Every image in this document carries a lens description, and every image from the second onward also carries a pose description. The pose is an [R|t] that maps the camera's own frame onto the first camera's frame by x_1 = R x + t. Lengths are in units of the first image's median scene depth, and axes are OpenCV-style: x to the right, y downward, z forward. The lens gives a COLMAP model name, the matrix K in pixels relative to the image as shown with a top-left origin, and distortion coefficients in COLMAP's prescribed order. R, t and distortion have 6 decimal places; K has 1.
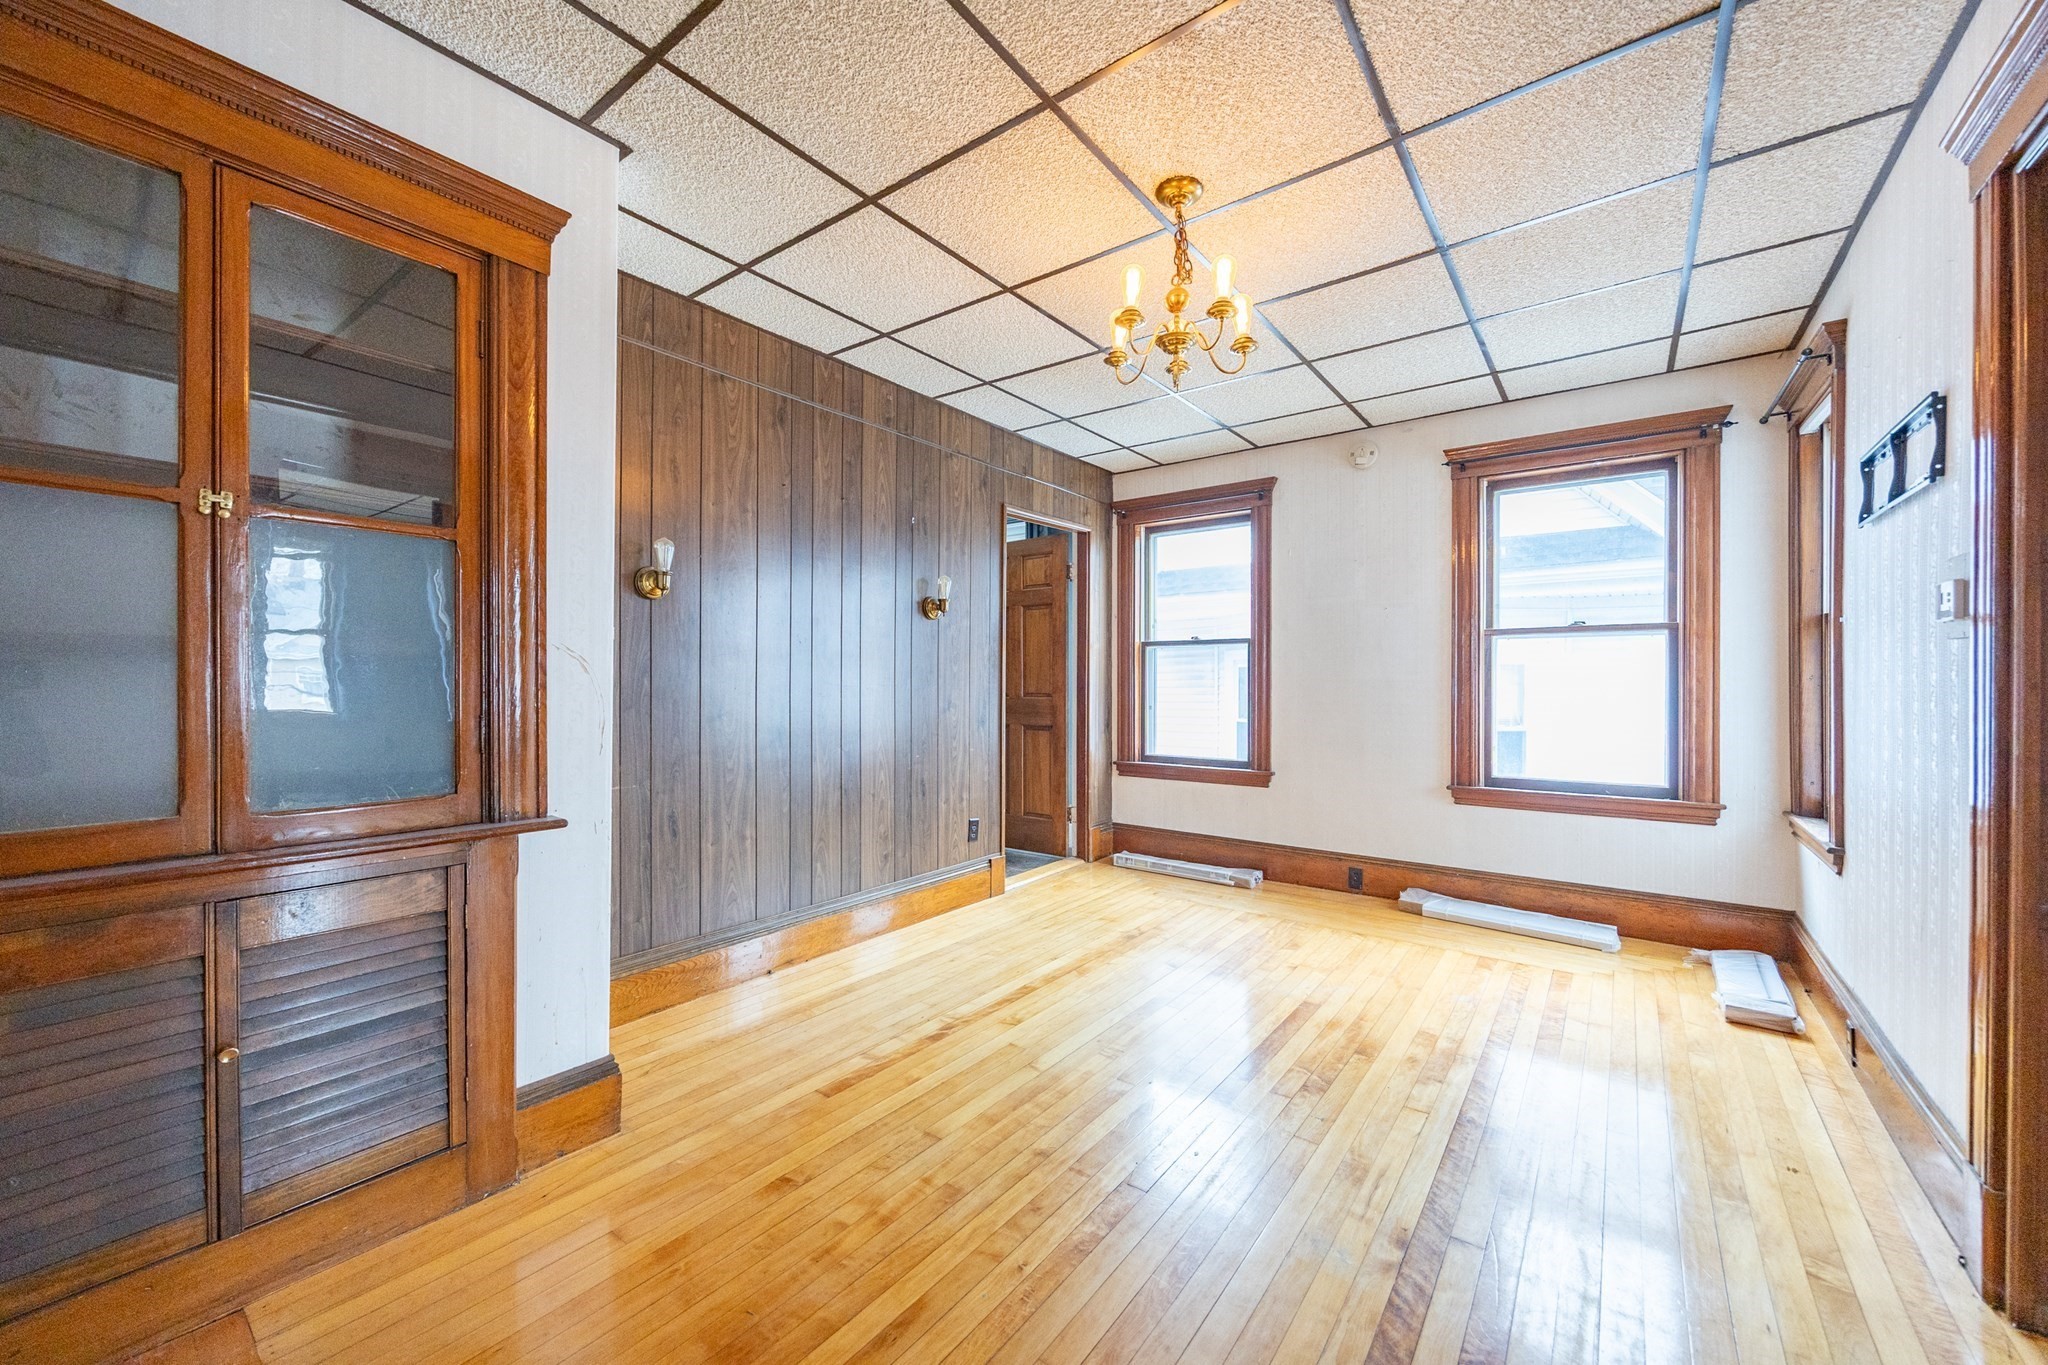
lens RADIAL K [[784.6, 0, 1032.1], [0, 784.6, 680.2], [0, 0, 1]] dist [0.008361, 0.000094]
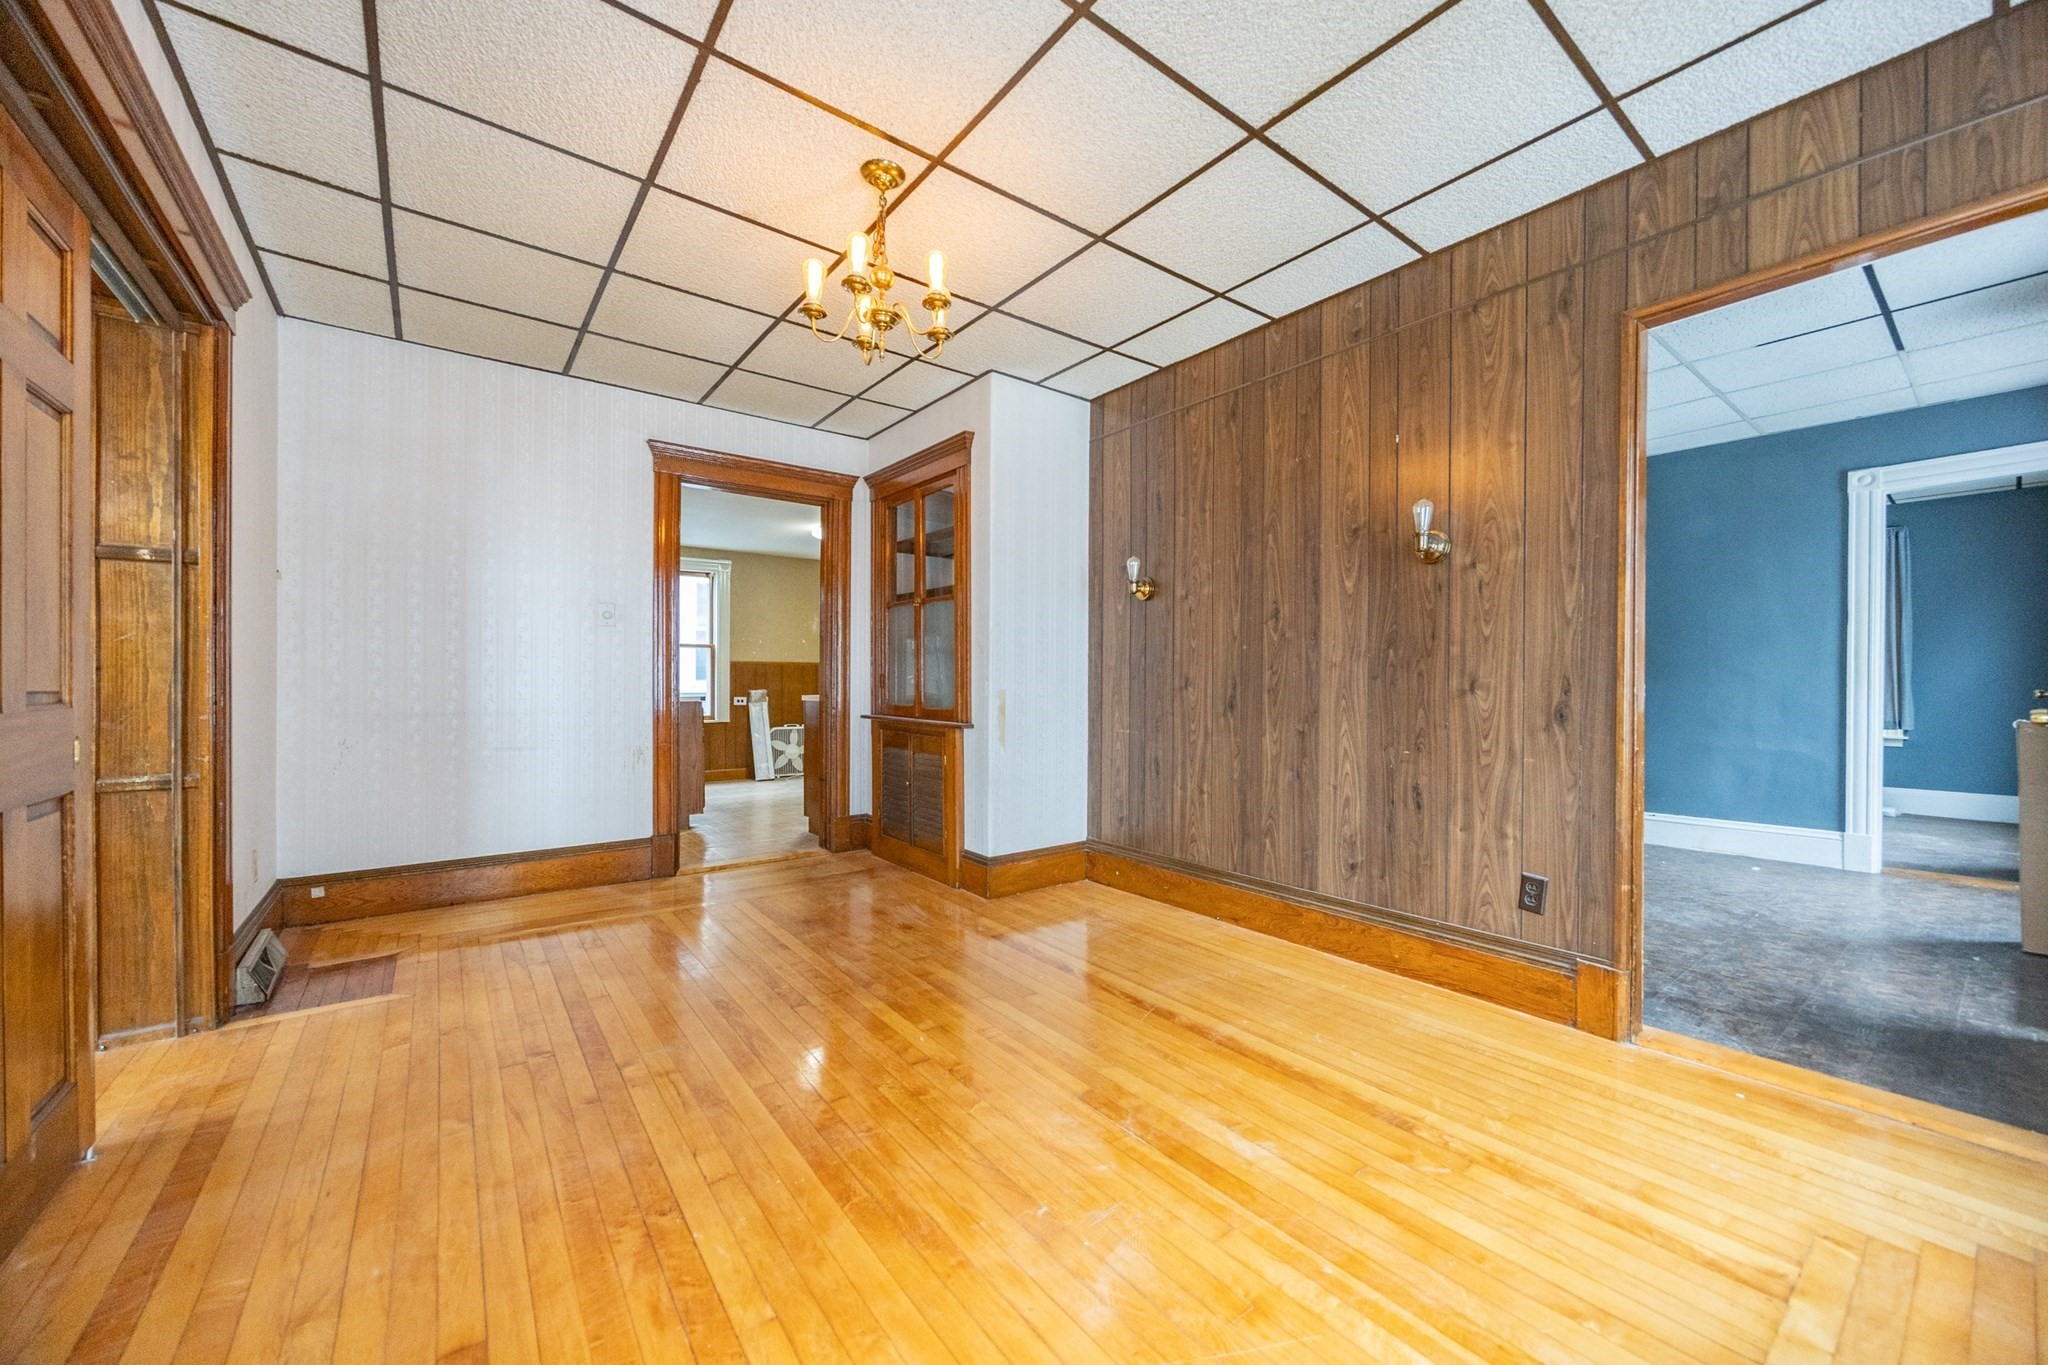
lens RADIAL K [[775.1, 0, 1034.1], [0, 775.1, 684.0], [0, 0, 1]] dist [-0.007069, 0.000078]
pose [[-0.267867, -0.004668, -0.963445, 0.928873], [-0.010315, 0.999945, -0.001977, 0.053673], [0.963401, 0.009408, -0.267900, 1.221809]]
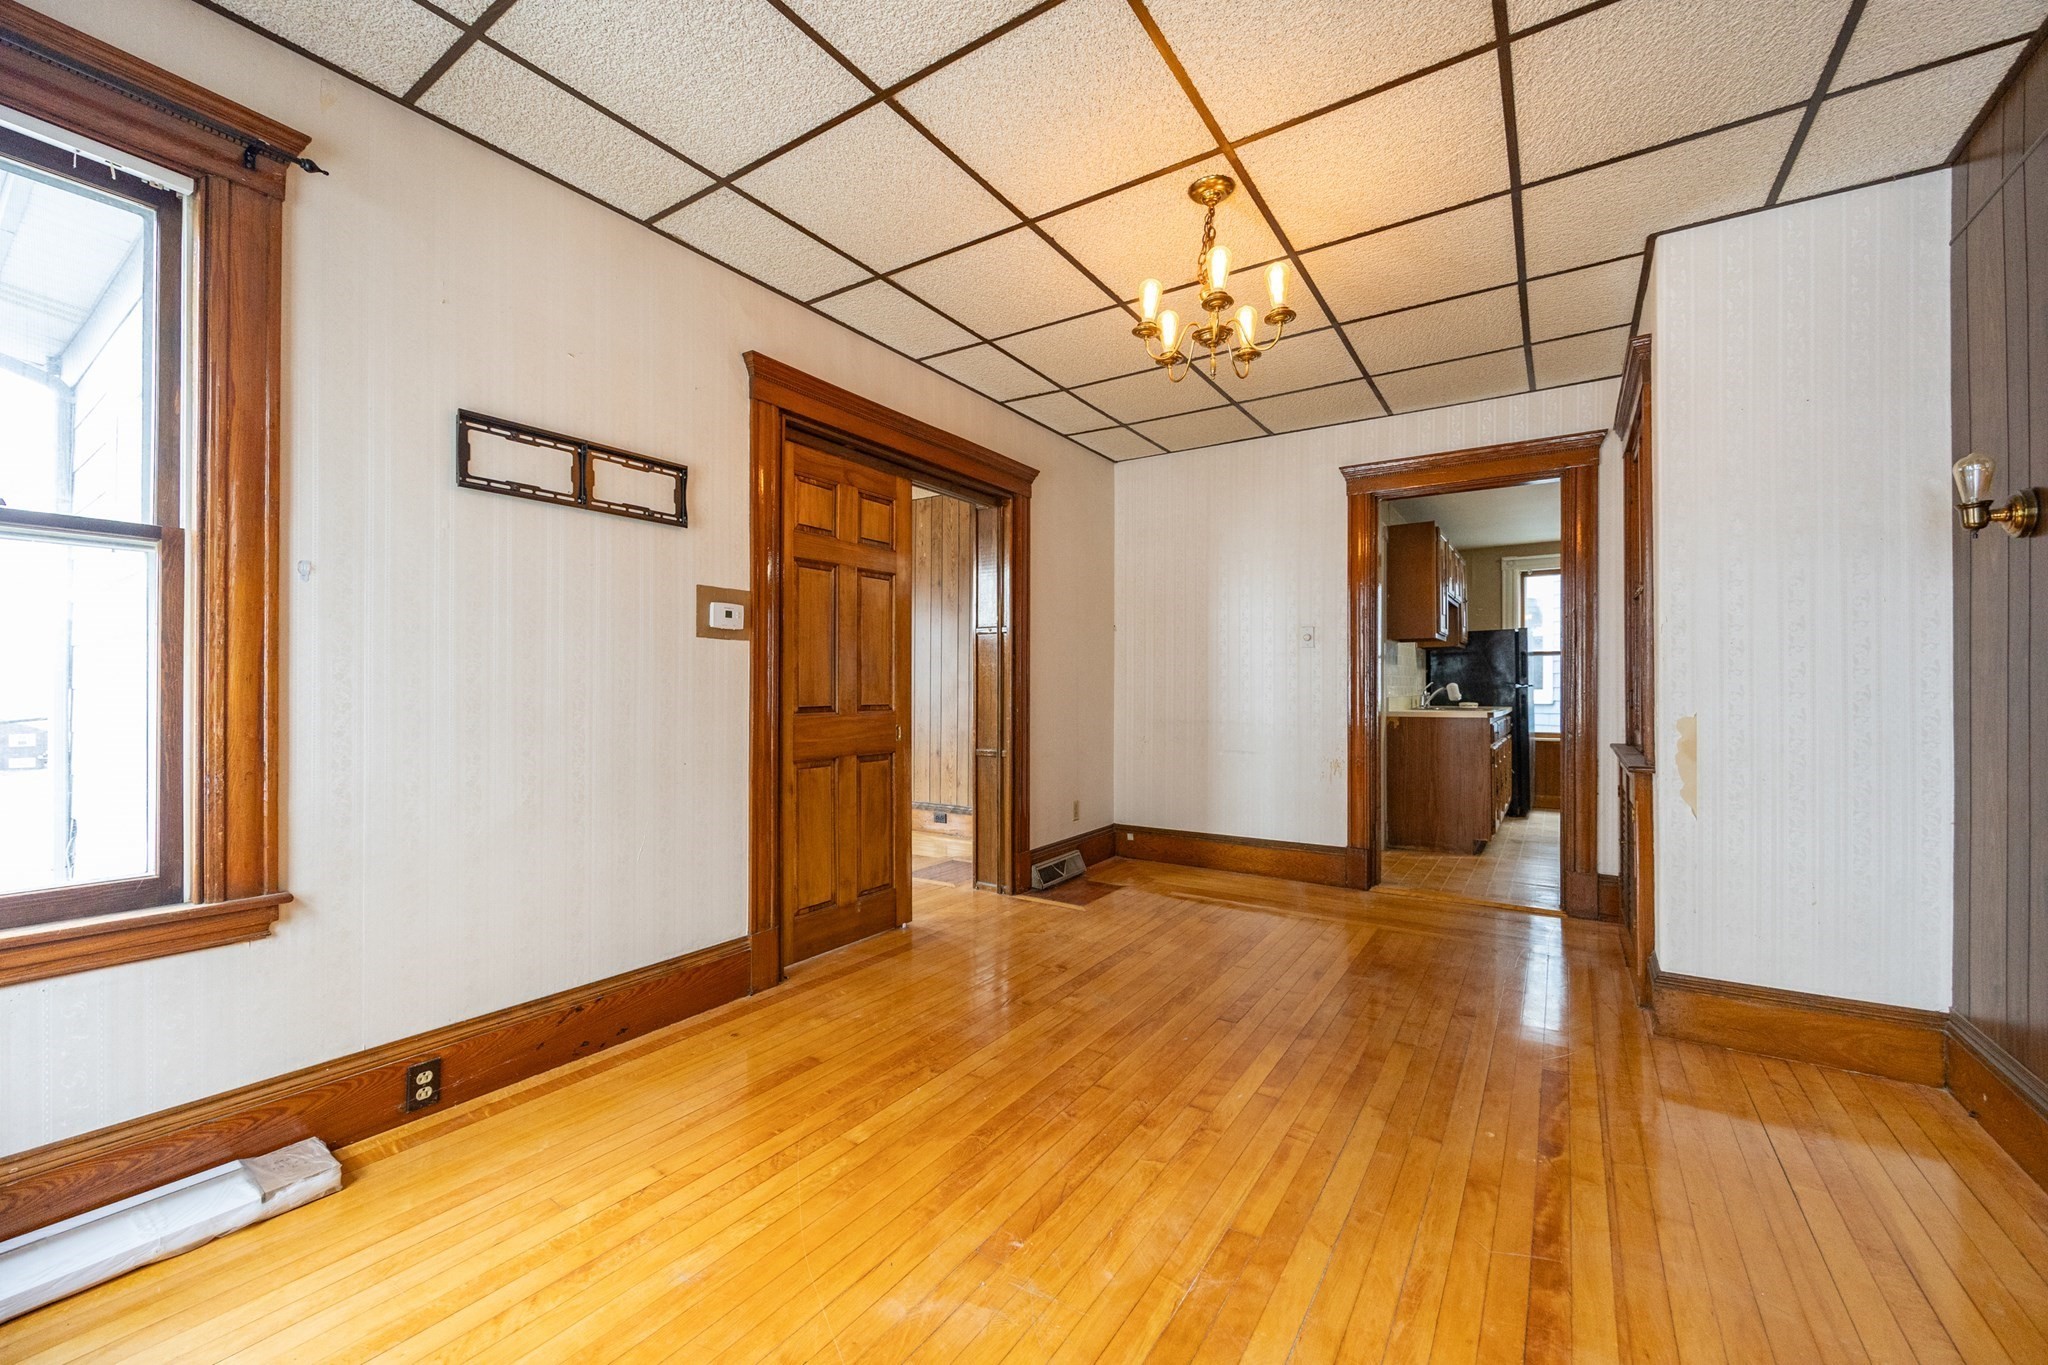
lens RADIAL K [[780.9, 0, 1024.6], [0, 780.9, 679.4], [0, 0, 1]] dist [-0.006206, -0.000060]
pose [[-0.998715, -0.007125, -0.050183, 0.395134], [-0.006912, 0.999966, -0.004412, 0.027339], [0.050213, -0.004060, -0.998730, 1.658935]]
